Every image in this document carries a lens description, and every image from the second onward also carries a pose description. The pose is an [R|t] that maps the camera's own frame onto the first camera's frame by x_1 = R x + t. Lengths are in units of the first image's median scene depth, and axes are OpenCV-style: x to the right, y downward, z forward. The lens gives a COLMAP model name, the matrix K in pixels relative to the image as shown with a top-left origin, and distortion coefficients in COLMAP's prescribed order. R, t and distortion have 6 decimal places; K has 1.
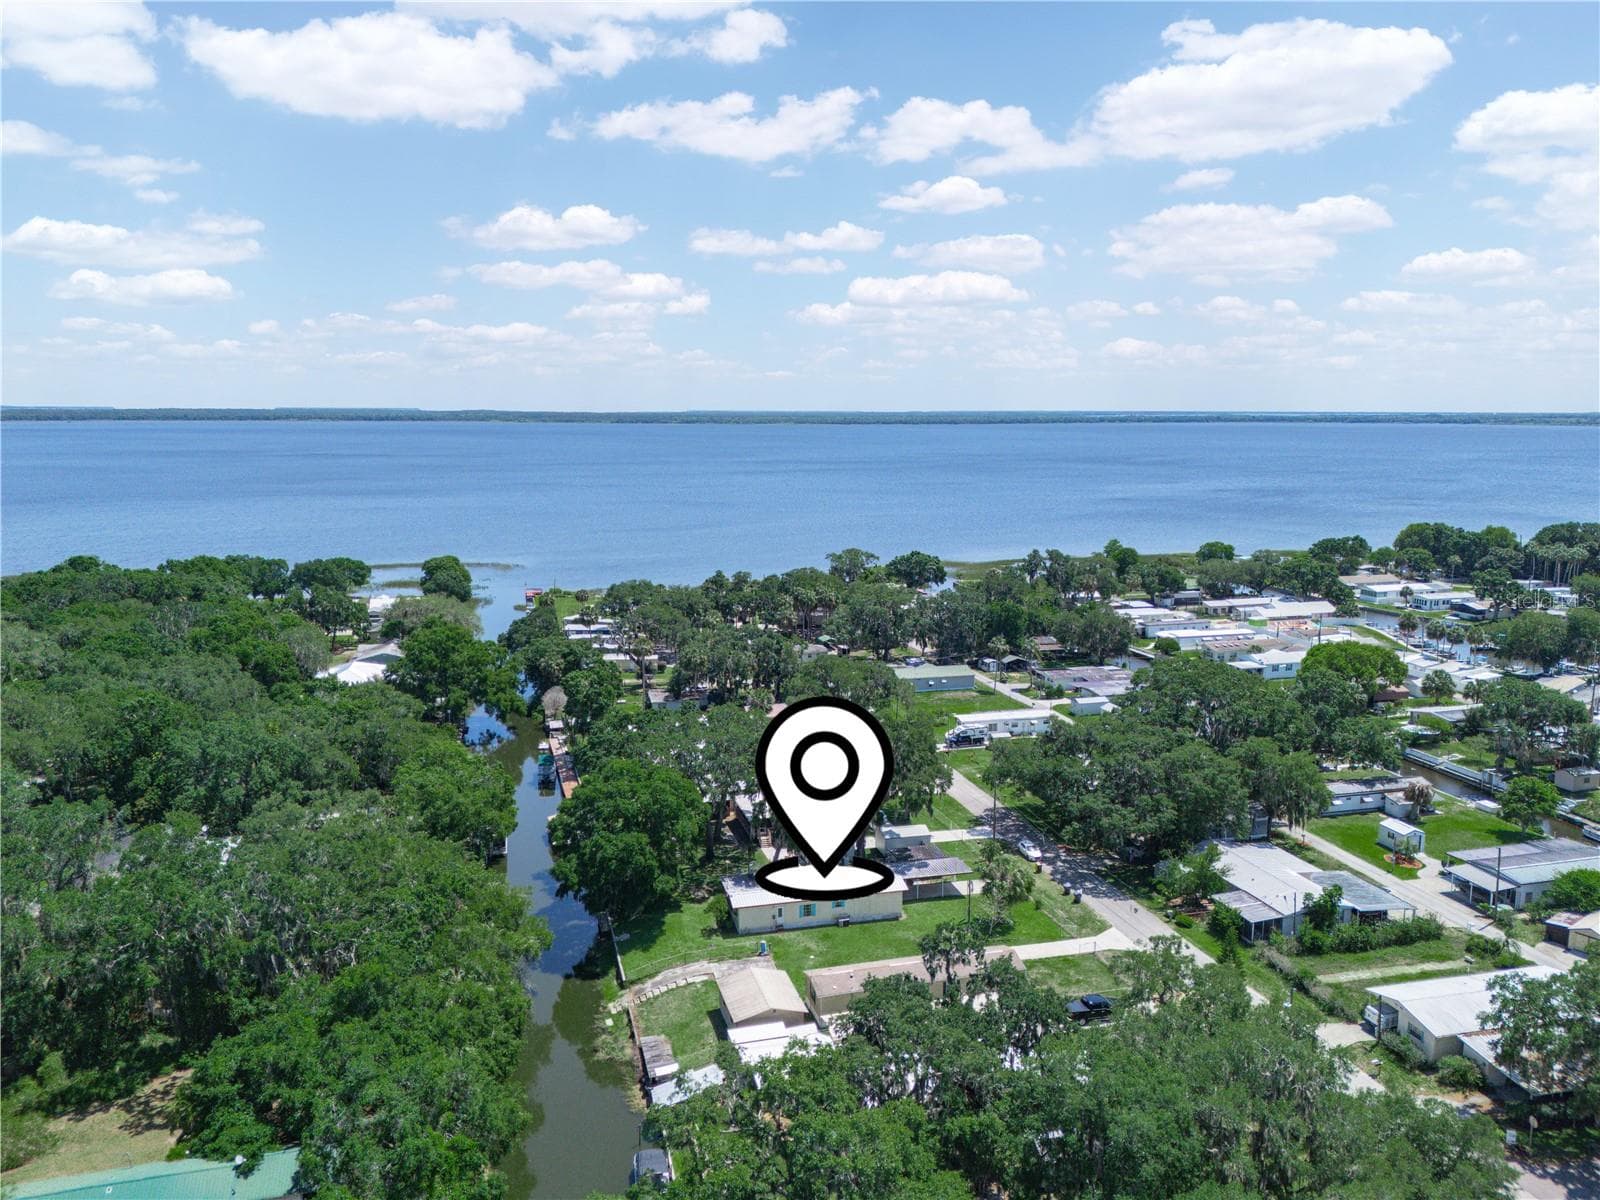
lens RADIAL K [[1170.4, 0, 800.0], [0, 1170.4, 600.0], [0, 0, 1]] dist [0.045090, -0.051081]
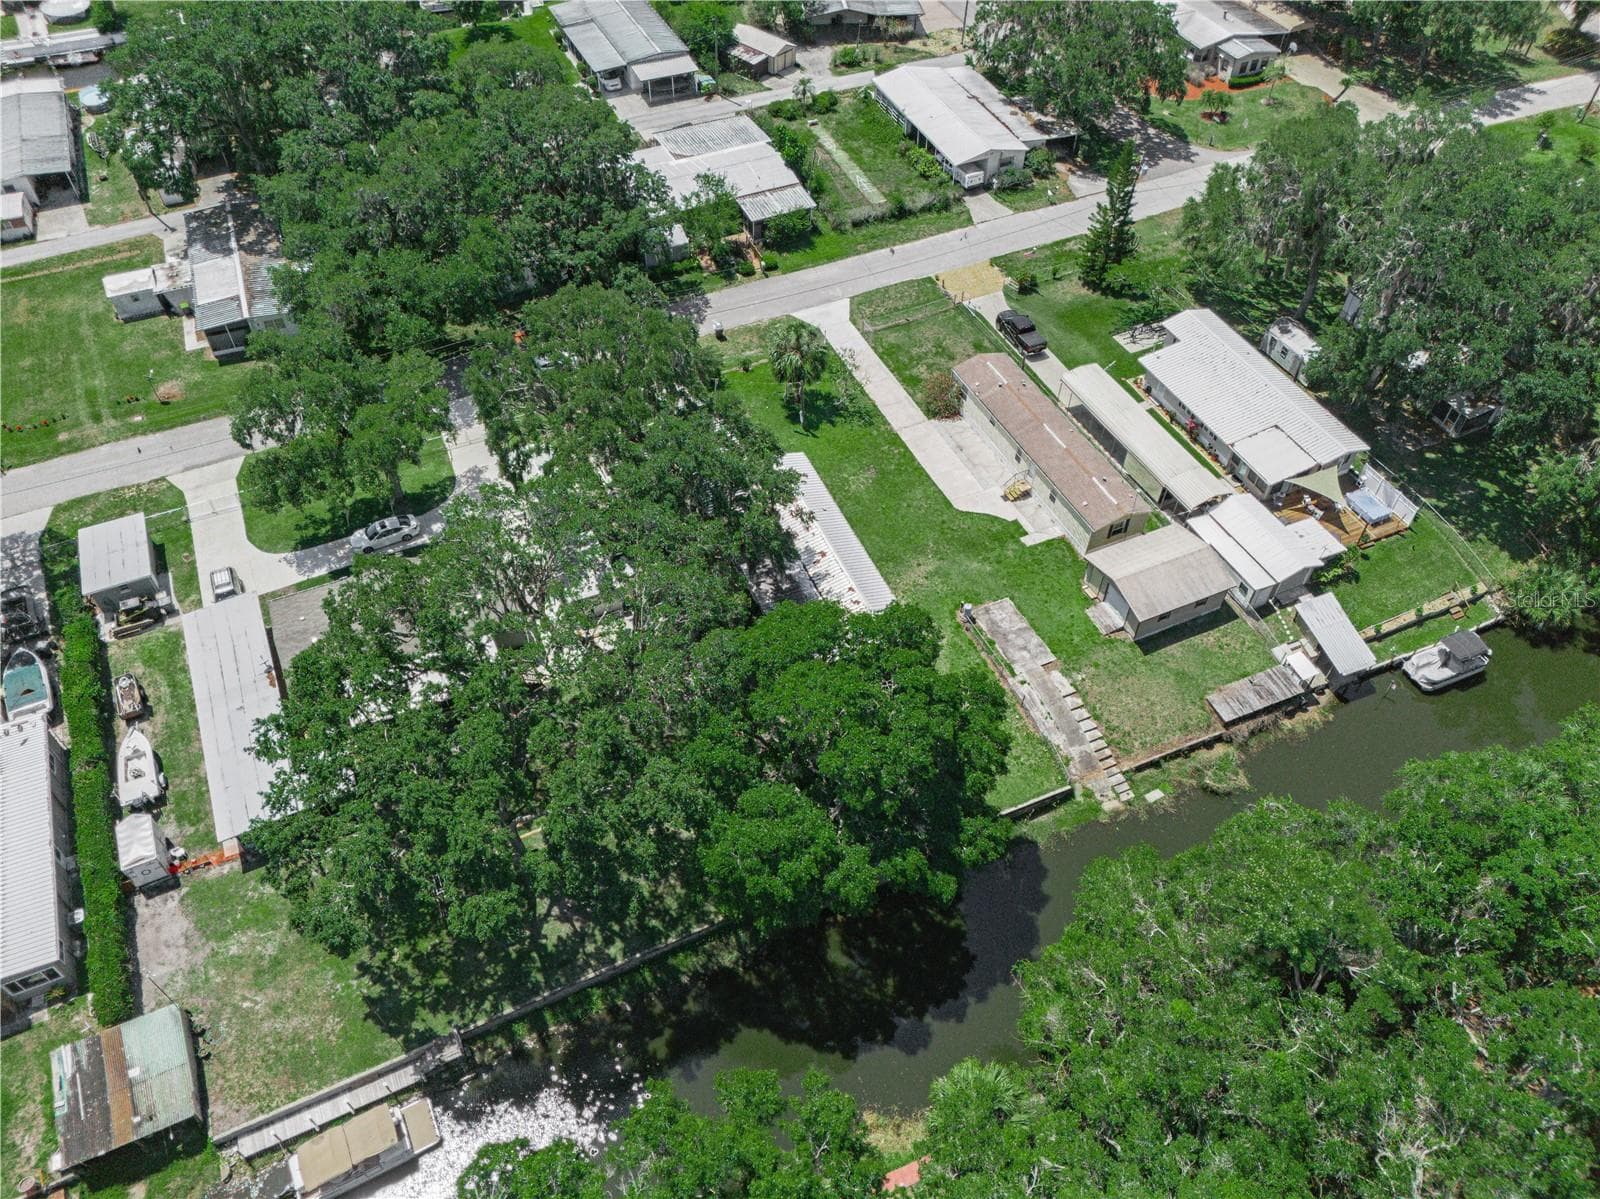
lens RADIAL K [[1170.4, 0, 800.0], [0, 1170.4, 599.5], [0, 0, 1]] dist [0.045090, -0.051081]
pose [[-0.158507, -0.747660, 0.644888, -0.400051], [0.149561, 0.627427, 0.764177, -0.217669], [-0.975965, 0.217578, 0.012369, 0.963831]]
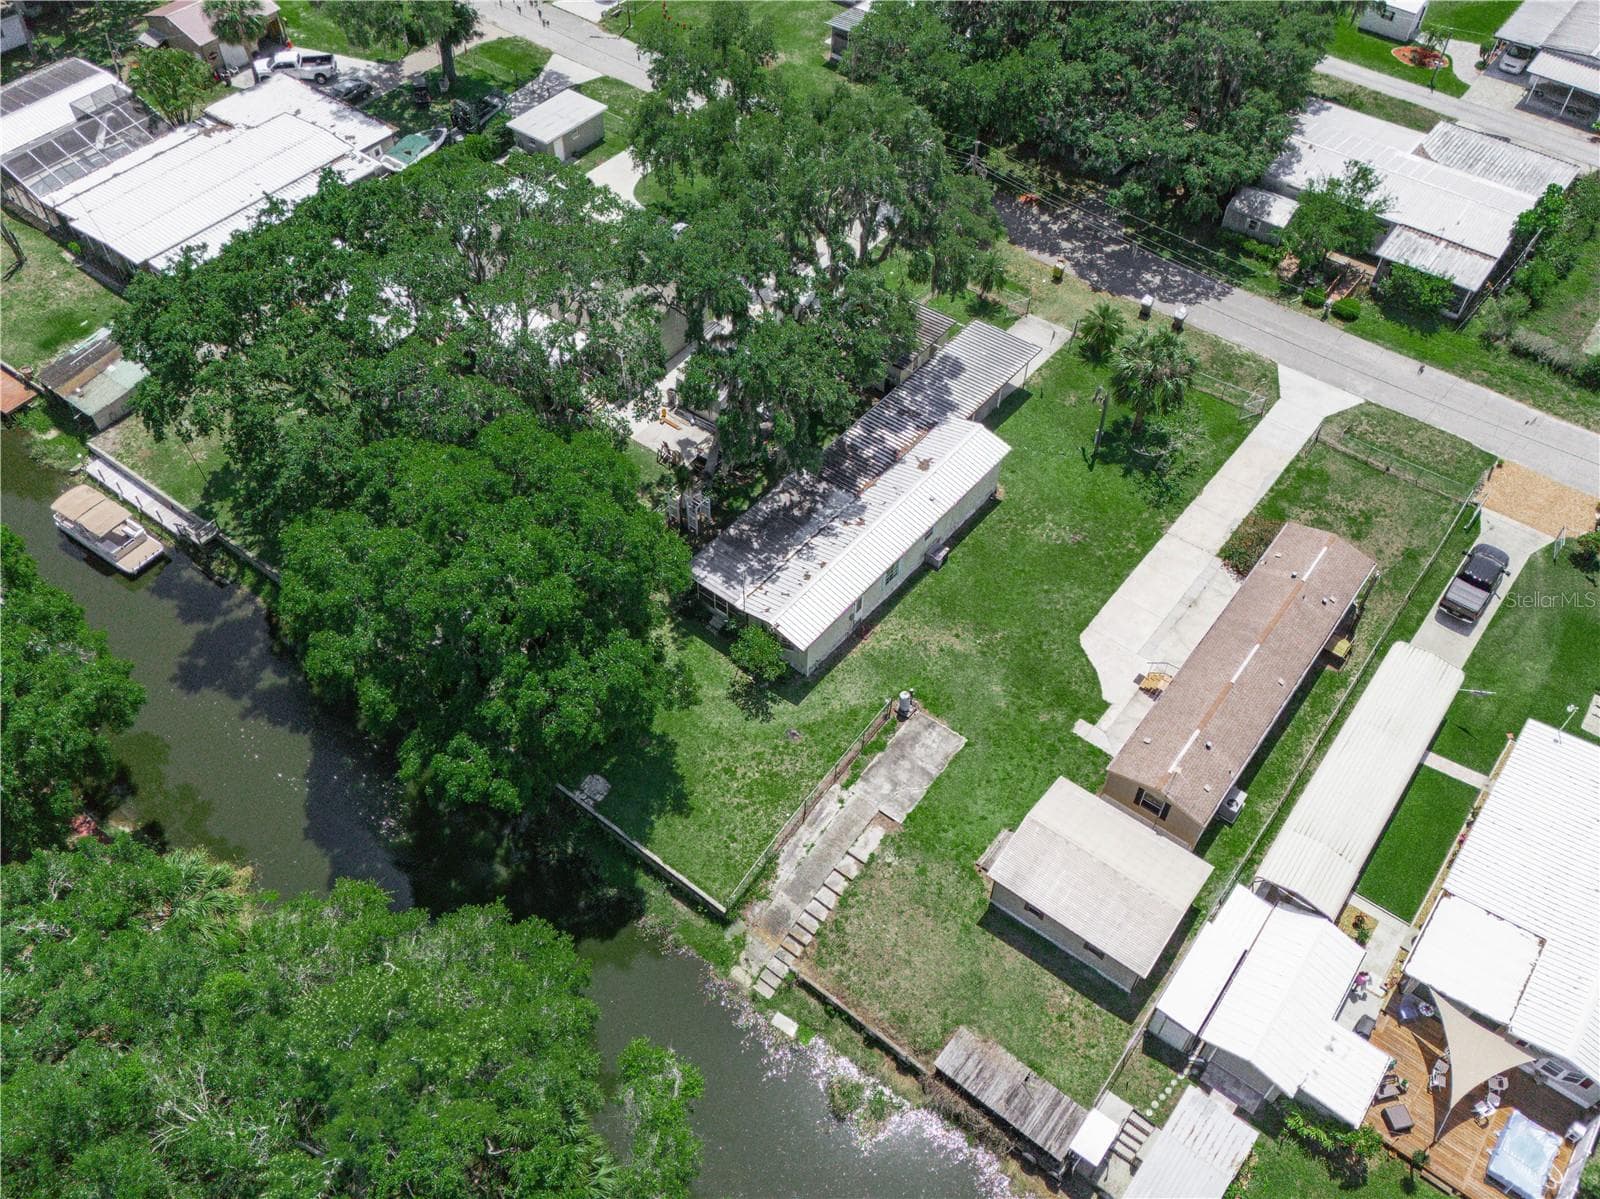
lens RADIAL K [[1317.3, 0, 800.0], [0, 1317.3, 599.5], [0, 0, 1]] dist [0.052303, -0.064719]
pose [[0.799065, -0.460726, 0.386299, -0.237542], [0.095233, 0.731374, 0.675294, -0.112845], [-0.593655, -0.502816, 0.628292, 0.612570]]
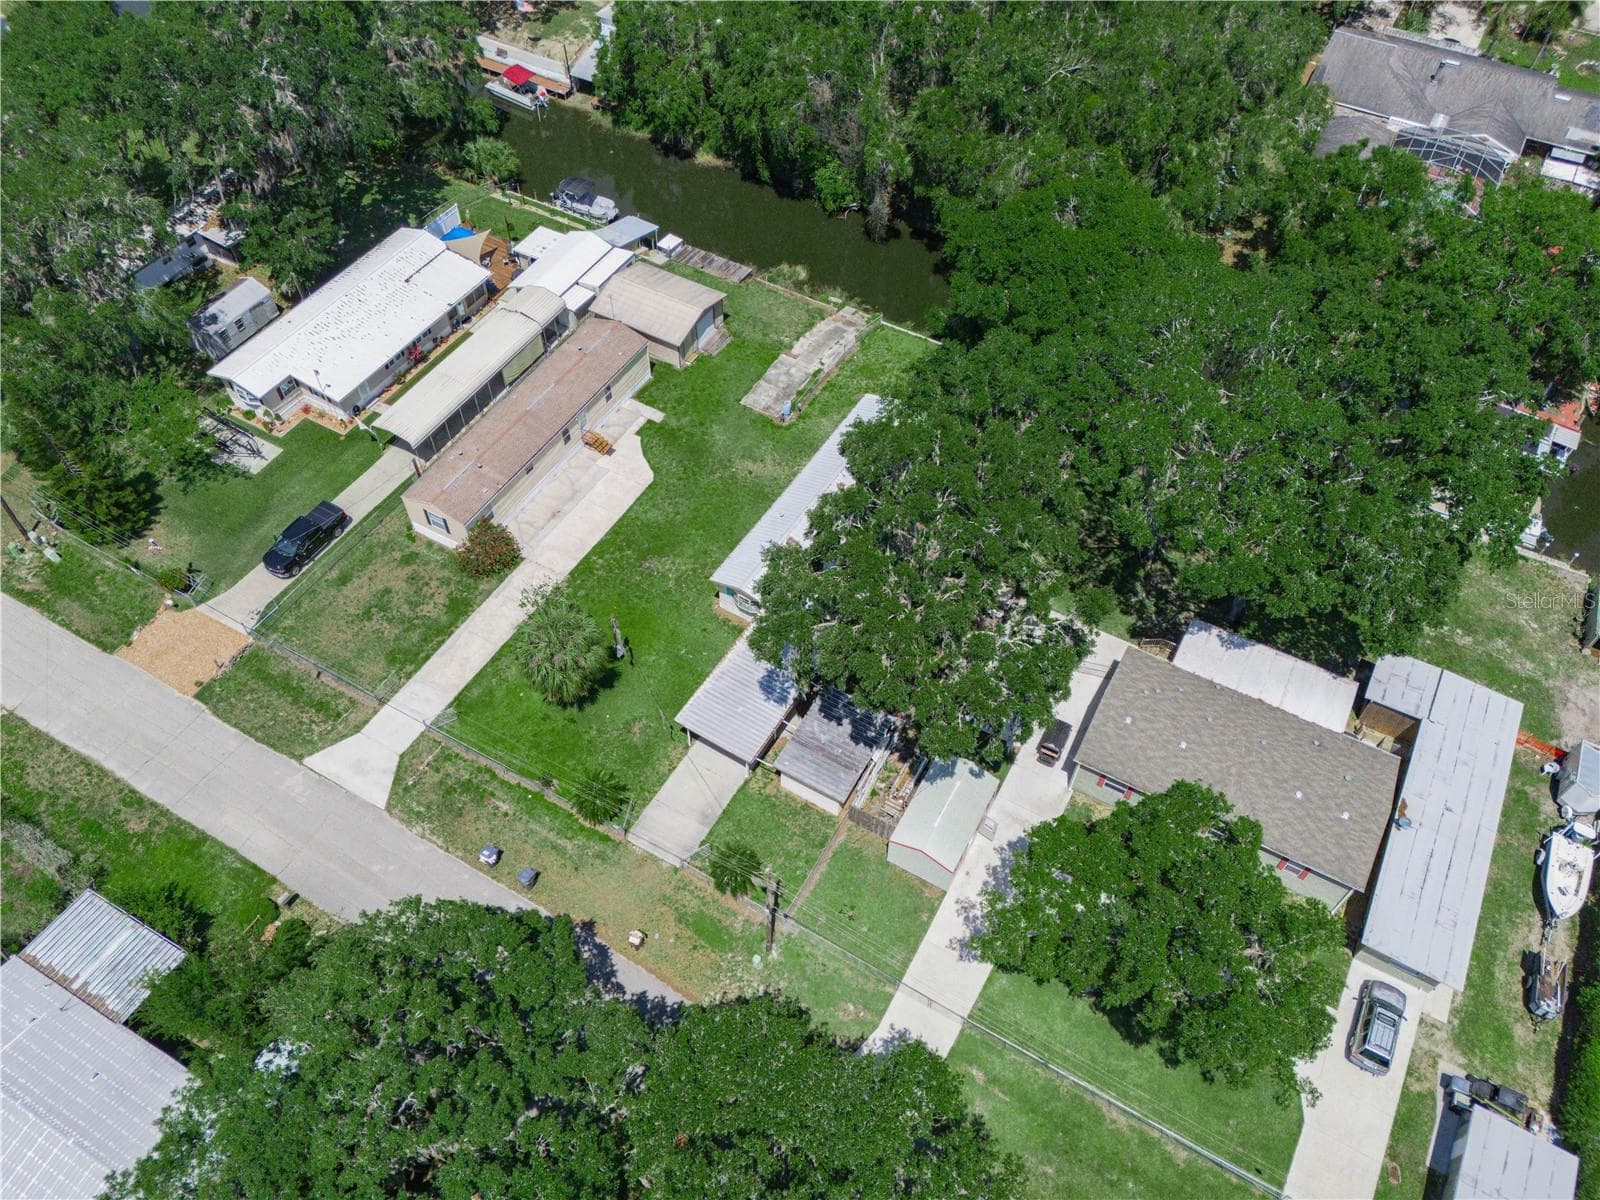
lens RADIAL K [[1170.4, 0, 800.0], [0, 1170.4, 600.0], [0, 0, 1]] dist [0.045090, -0.051081]
pose [[-0.705346, 0.544655, -0.453693, 0.303661], [-0.135795, 0.524355, 0.840602, -0.205716], [0.695735, 0.654524, -0.295890, 1.141789]]
